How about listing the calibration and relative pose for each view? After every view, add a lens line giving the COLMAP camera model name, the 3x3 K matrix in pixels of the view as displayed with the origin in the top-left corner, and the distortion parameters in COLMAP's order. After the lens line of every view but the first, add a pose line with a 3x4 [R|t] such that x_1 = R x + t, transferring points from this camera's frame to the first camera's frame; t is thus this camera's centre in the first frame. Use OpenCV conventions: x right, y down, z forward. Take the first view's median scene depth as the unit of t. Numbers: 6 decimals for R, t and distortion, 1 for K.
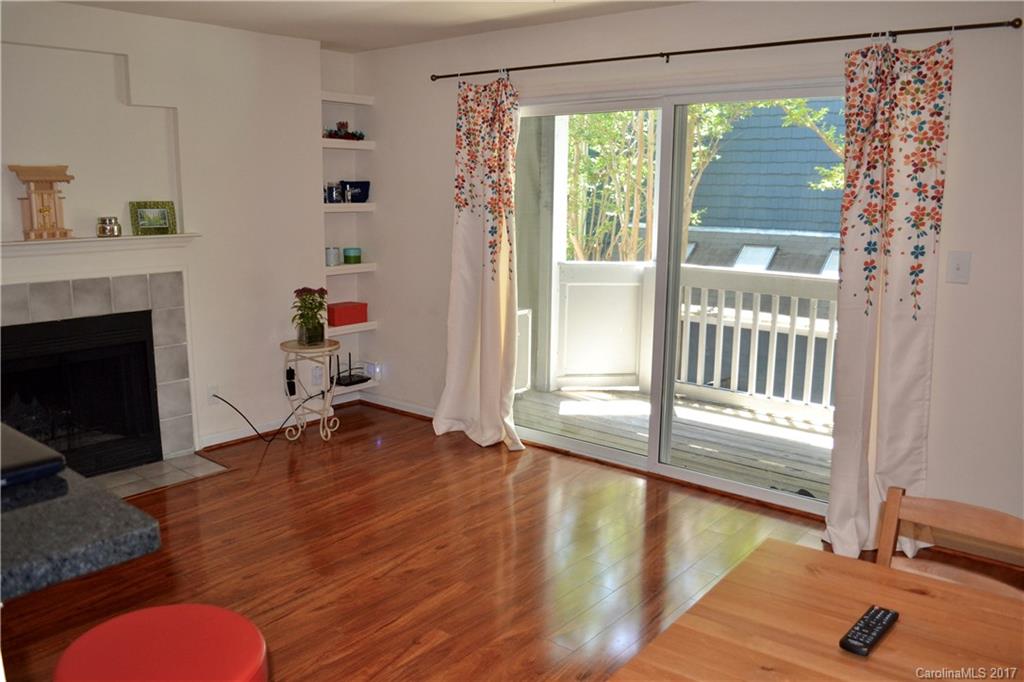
lens RADIAL K [[849.9, 0, 512.0], [0, 849.9, 341.0], [0, 0, 1]] dist [-0.014579, -0.014647]
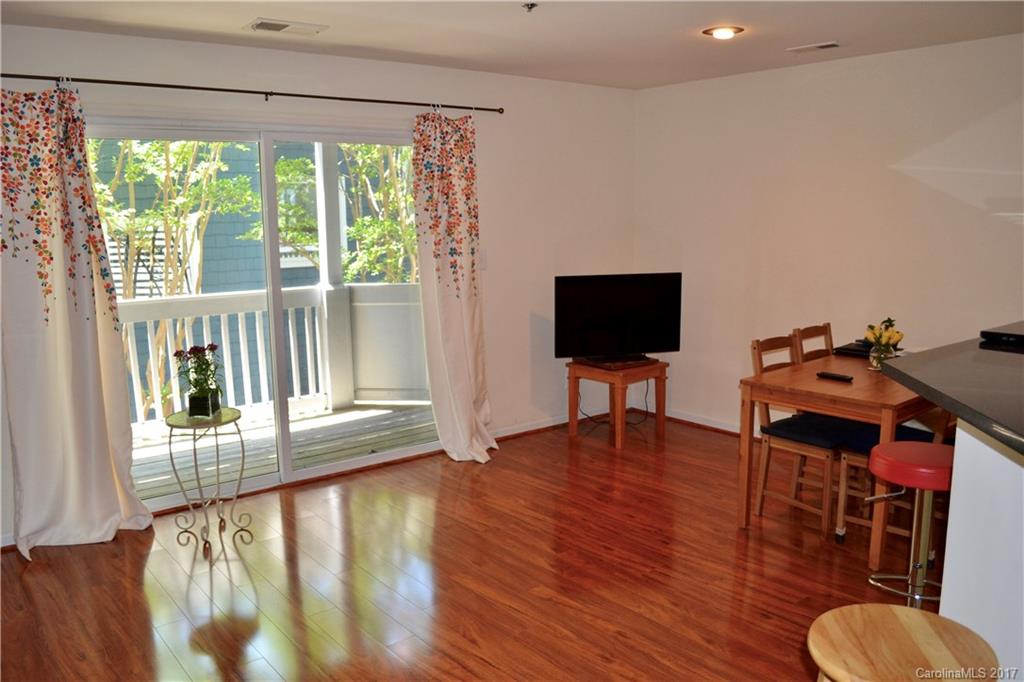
lens RADIAL K [[849.9, 0, 512.0], [0, 849.9, 341.0], [0, 0, 1]] dist [-0.014579, -0.014647]
pose [[0.209021, -0.160296, 0.964684, -0.994617], [0.198166, 0.972951, 0.118733, -0.115693], [-0.957622, 0.166350, 0.235132, 0.592715]]
